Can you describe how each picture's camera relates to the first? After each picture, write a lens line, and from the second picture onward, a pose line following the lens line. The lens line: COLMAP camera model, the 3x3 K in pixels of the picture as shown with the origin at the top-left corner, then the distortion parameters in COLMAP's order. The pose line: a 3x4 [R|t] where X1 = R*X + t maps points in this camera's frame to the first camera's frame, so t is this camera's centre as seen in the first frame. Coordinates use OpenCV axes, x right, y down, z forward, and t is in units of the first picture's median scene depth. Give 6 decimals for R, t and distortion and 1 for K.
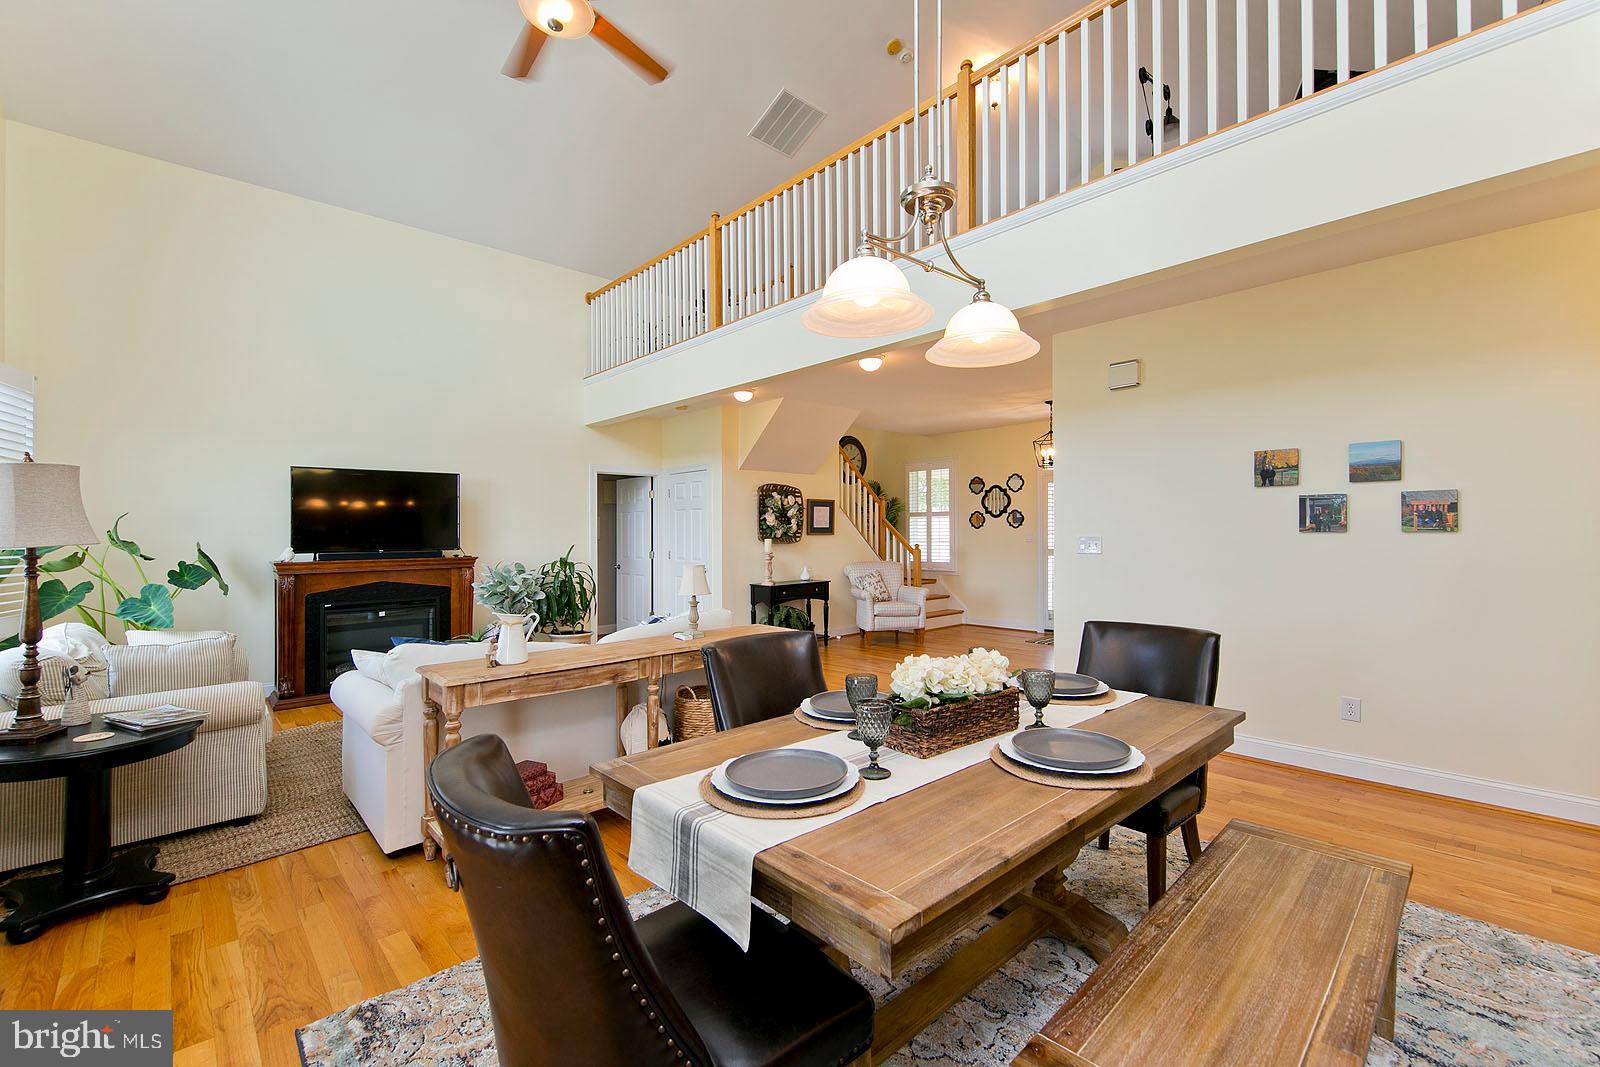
lens RADIAL K [[692.9, 0, 800.0], [0, 692.9, 536.8], [0, 0, 1]] dist [0.005785, 0.000546]
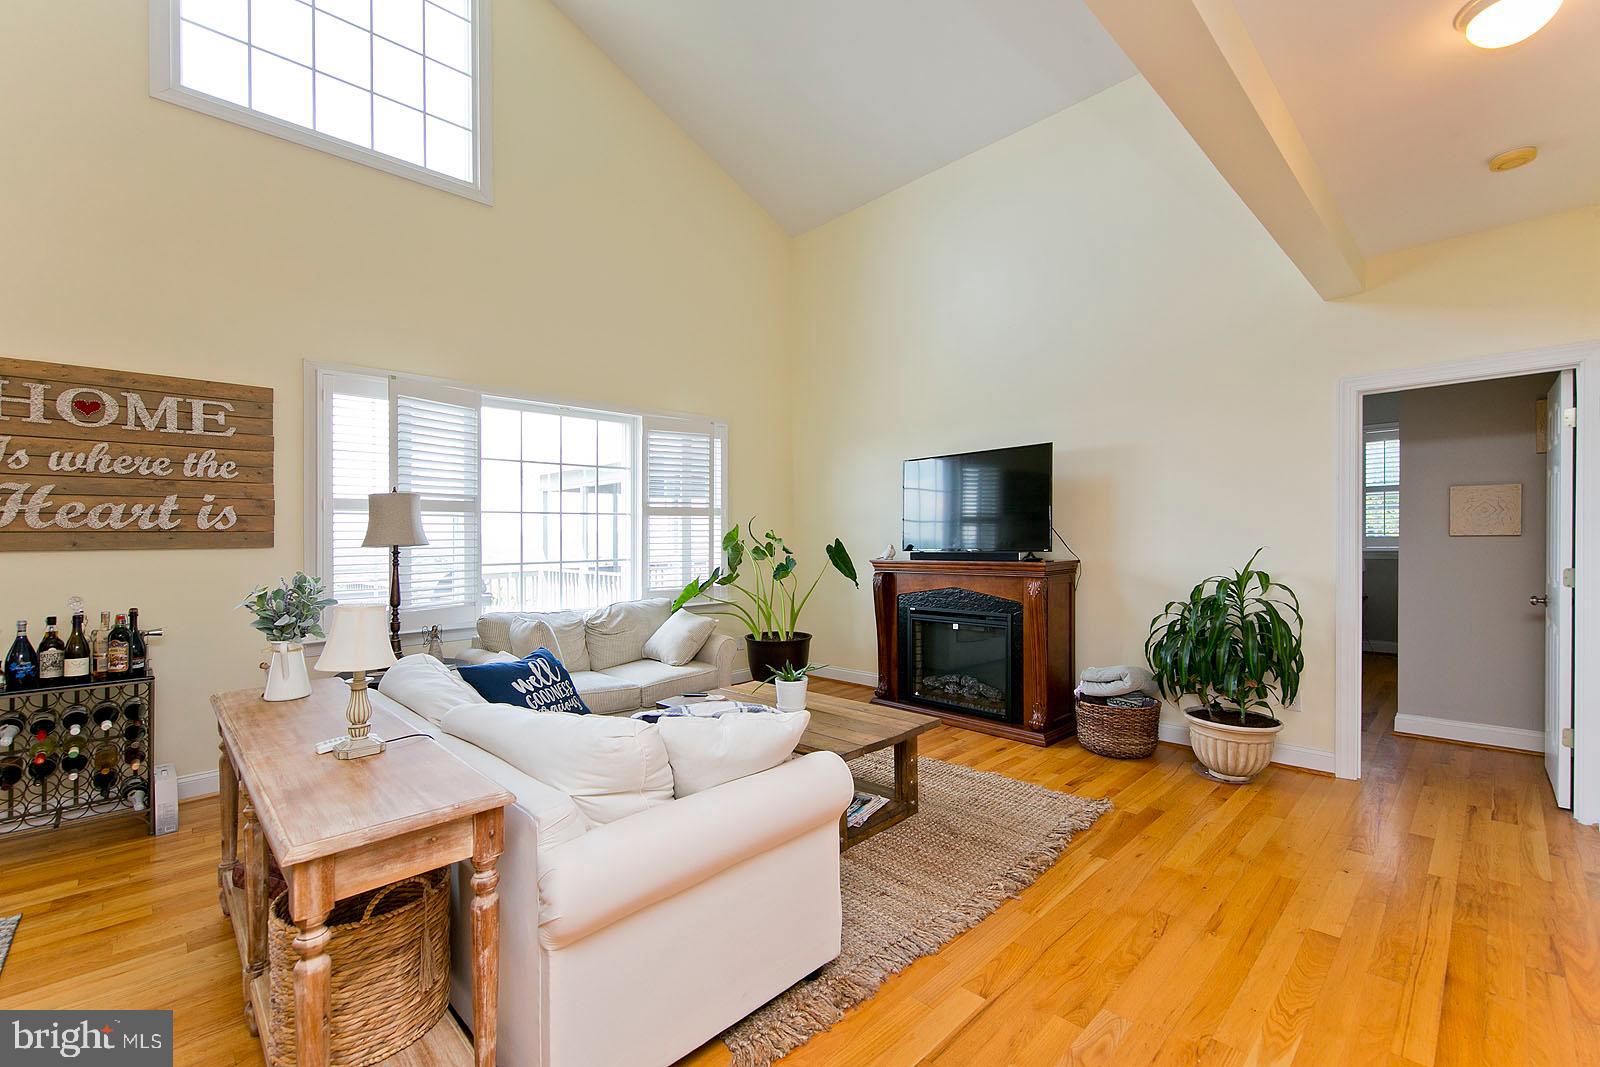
lens RADIAL K [[687.3, 0, 800.9], [0, 687.3, 551.2], [0, 0, 1]] dist [0.002098, 0.000043]
pose [[0.043636, 0.027474, -0.998670, 0.156121], [0.009901, 0.999561, 0.027931, -0.002191], [0.998998, -0.011106, 0.043345, 0.617156]]
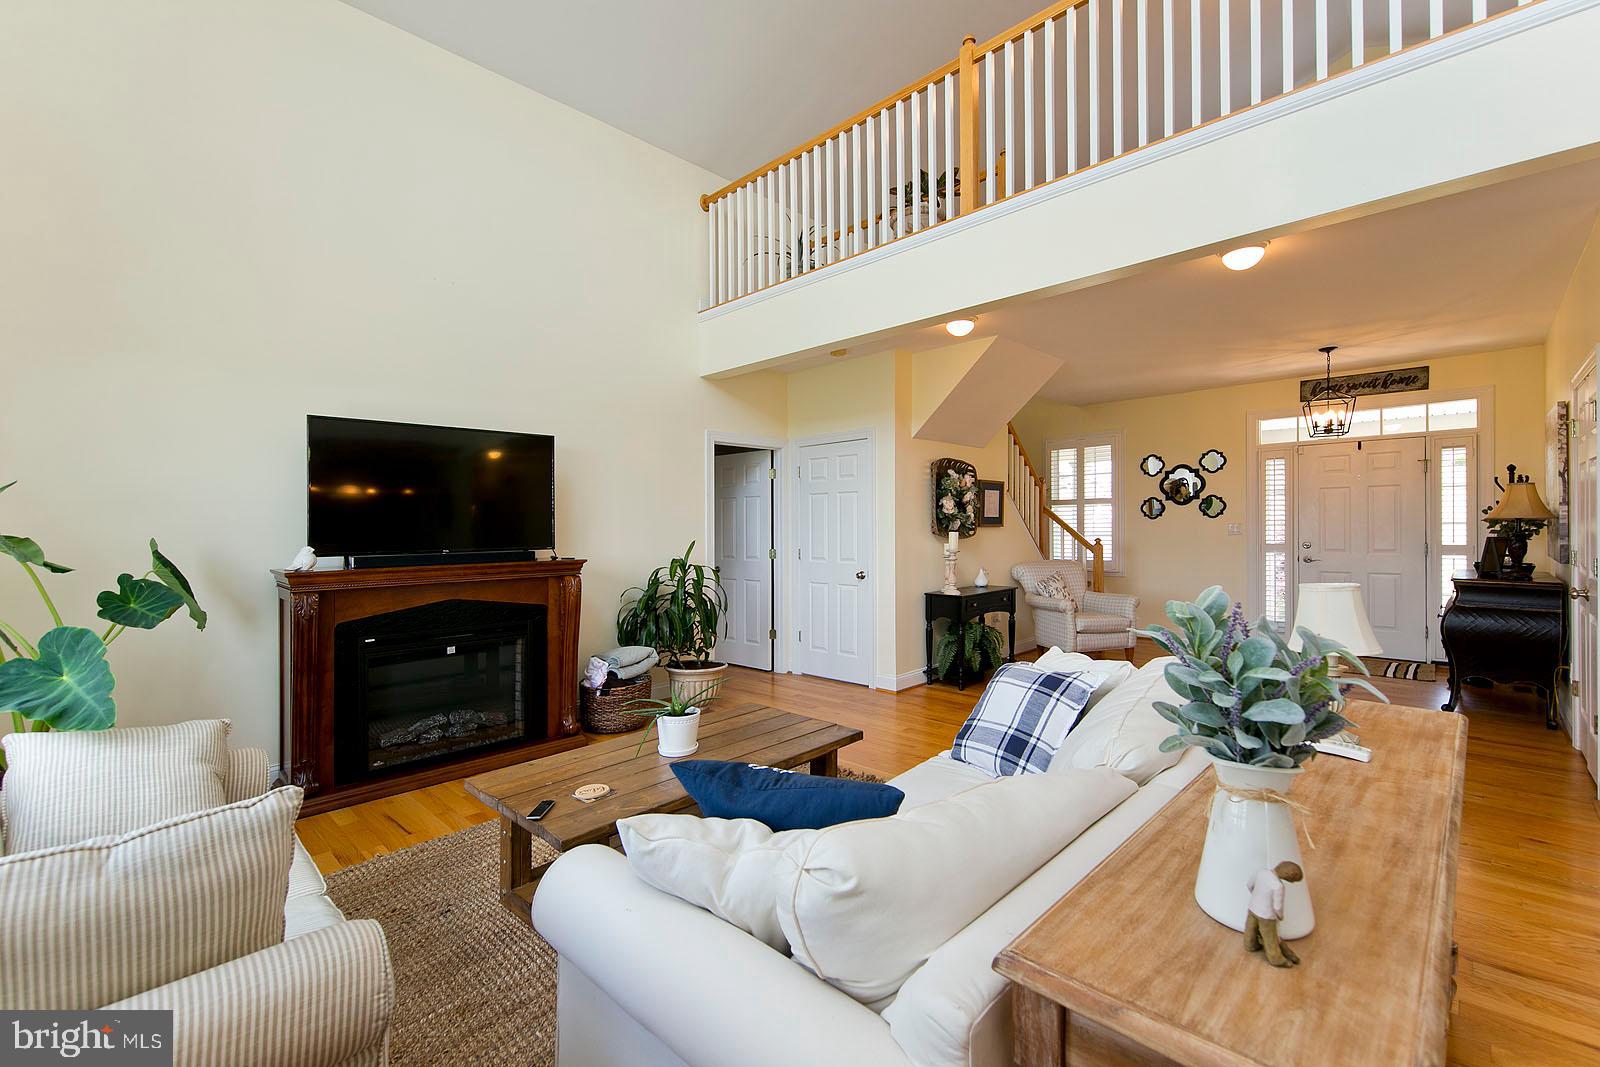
lens RADIAL K [[688.7, 0, 800.0], [0, 688.7, 533.5], [0, 0, 1]] dist [0.007333, -0.000216]
pose [[0.998096, -0.003690, 0.061562, -0.254100], [0.003576, 0.999992, 0.001961, 0.002900], [-0.061568, -0.001737, 0.998101, 0.275321]]
